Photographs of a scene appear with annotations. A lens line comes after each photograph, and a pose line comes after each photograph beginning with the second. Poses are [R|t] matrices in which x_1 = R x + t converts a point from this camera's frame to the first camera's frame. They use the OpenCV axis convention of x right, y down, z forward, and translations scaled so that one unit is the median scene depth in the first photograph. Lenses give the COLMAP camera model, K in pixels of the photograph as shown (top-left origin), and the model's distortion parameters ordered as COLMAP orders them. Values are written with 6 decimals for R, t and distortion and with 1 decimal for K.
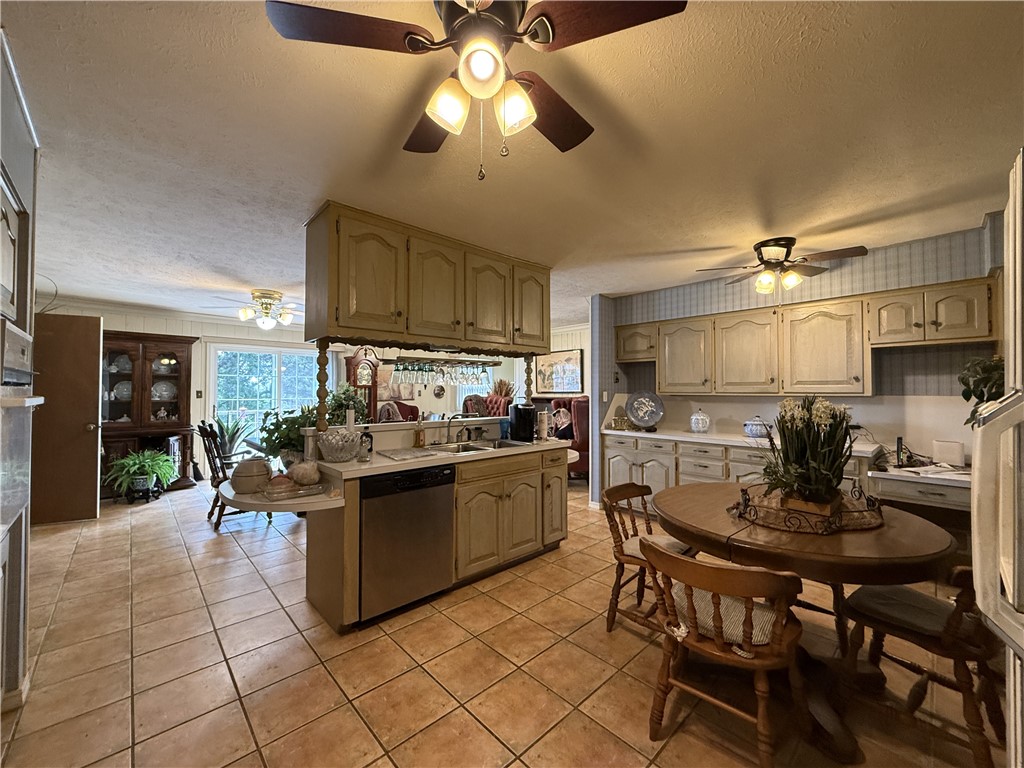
lens RADIAL K [[408.2, 0, 510.1], [0, 408.2, 383.6], [0, 0, 1]] dist [-0.001579, -0.000244]
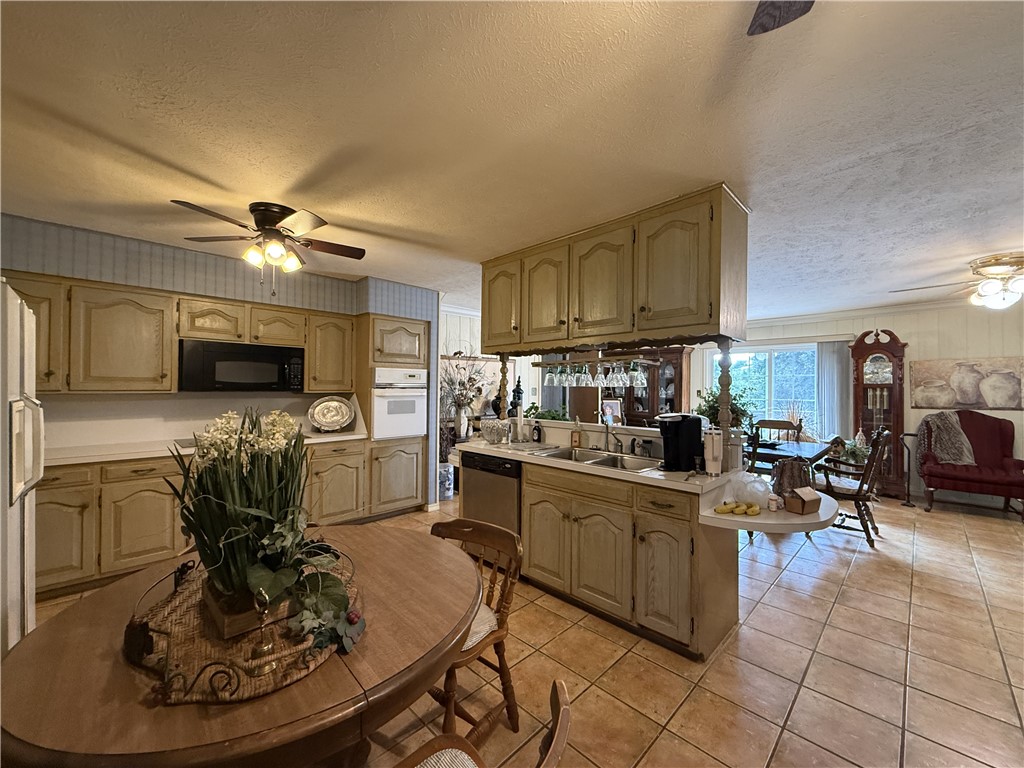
lens RADIAL K [[408.2, 0, 510.1], [0, 408.2, 383.6], [0, 0, 1]] dist [-0.001579, -0.000244]
pose [[0.030202, -0.009066, -0.999503, 0.462743], [0.013089, 0.999877, -0.008674, 0.001162], [0.999458, -0.012820, 0.030317, 0.471865]]
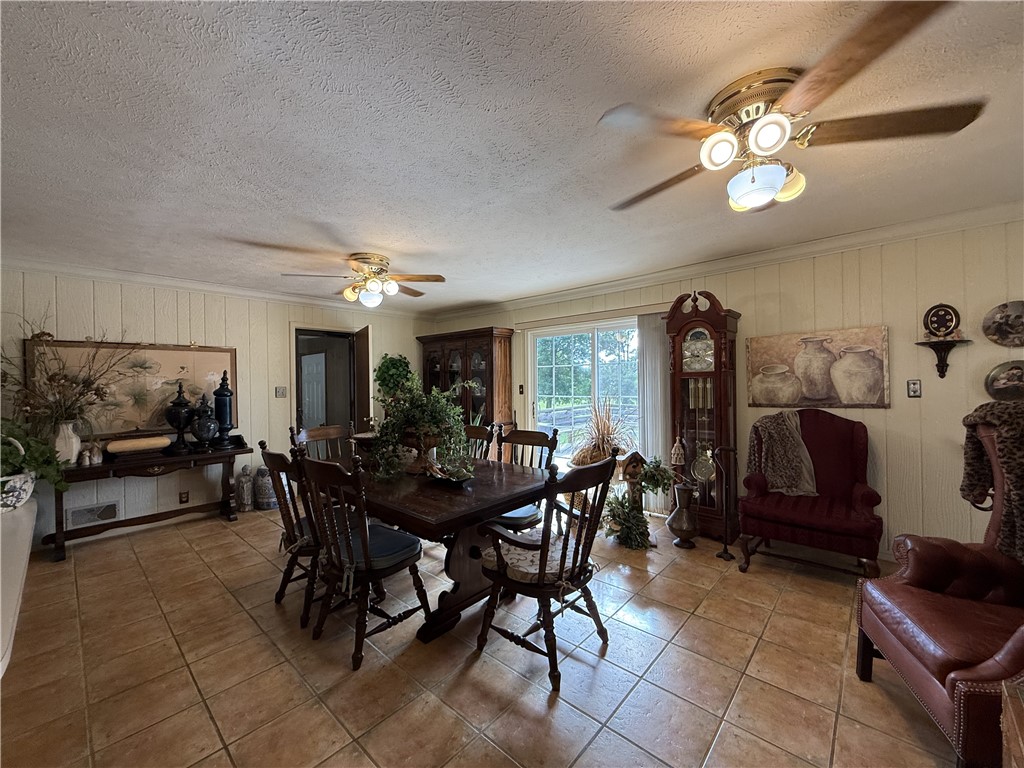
lens RADIAL K [[408.2, 0, 510.1], [0, 408.2, 383.6], [0, 0, 1]] dist [-0.001579, -0.000244]
pose [[0.079113, -0.000821, -0.996865, 0.149044], [0.033767, 0.999428, 0.001856, 0.012438], [0.996294, -0.033808, 0.079096, 1.028063]]
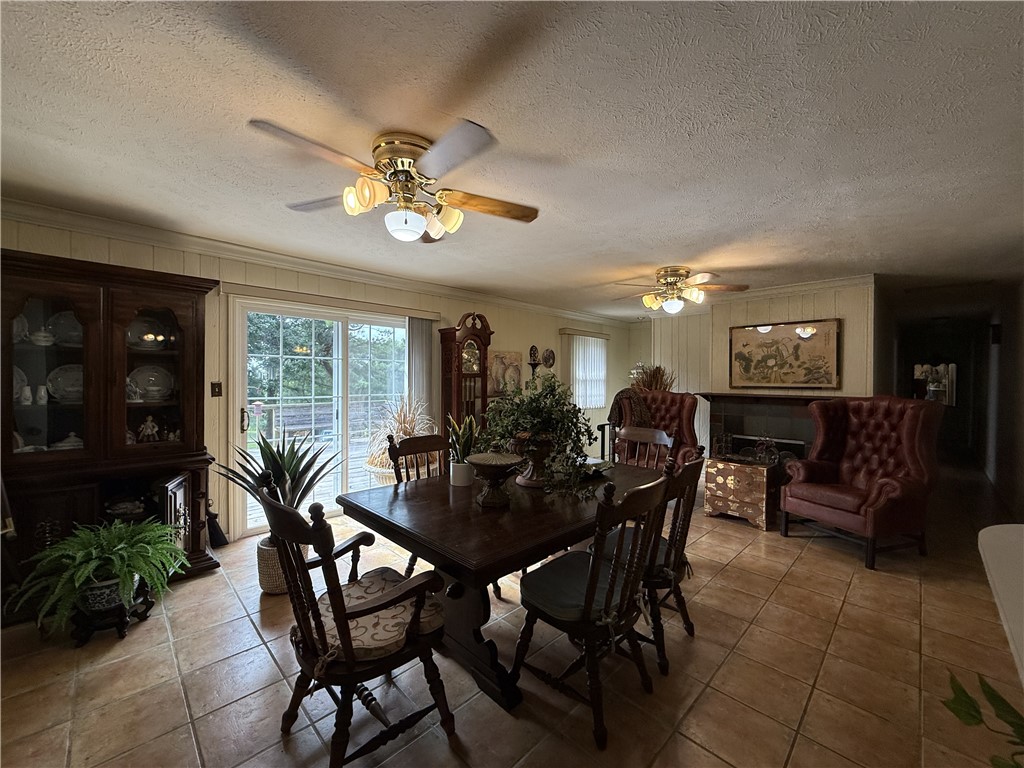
lens RADIAL K [[408.2, 0, 510.1], [0, 408.2, 383.6], [0, 0, 1]] dist [-0.001579, -0.000244]
pose [[0.999670, 0.008004, 0.024421, -0.432309], [-0.008834, 0.999381, 0.034052, -0.004299], [-0.024134, -0.034256, 0.999122, 0.501952]]
